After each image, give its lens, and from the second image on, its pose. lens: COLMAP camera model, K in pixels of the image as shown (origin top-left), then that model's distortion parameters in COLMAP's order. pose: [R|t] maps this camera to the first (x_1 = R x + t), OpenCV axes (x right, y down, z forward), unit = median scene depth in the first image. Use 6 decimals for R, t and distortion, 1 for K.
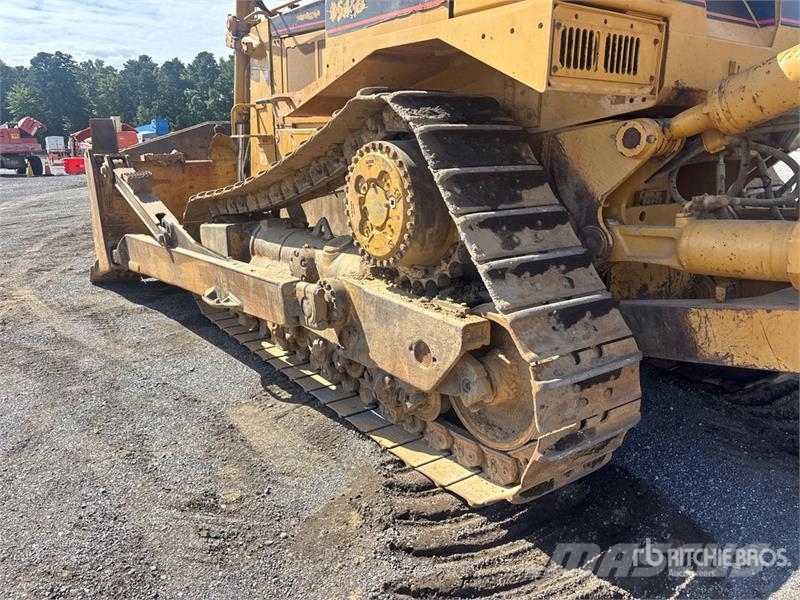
lens RADIAL K [[613.3, 0, 402.6], [0, 613.3, 292.5], [0, 0, 1]] dist [0.040776, -0.056543]
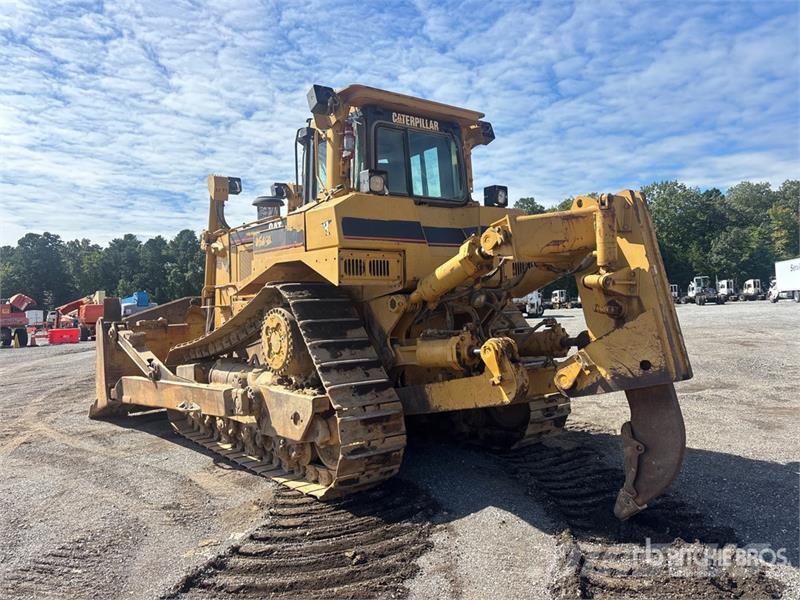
lens RADIAL K [[613.3, 0, 405.5], [0, 613.3, 287.0], [0, 0, 1]] dist [0.040776, -0.056543]
pose [[0.998500, -0.028440, 0.046792, 0.231107], [0.039812, 0.963754, -0.263804, 0.177261], [-0.037594, 0.265271, 0.963441, -0.735779]]
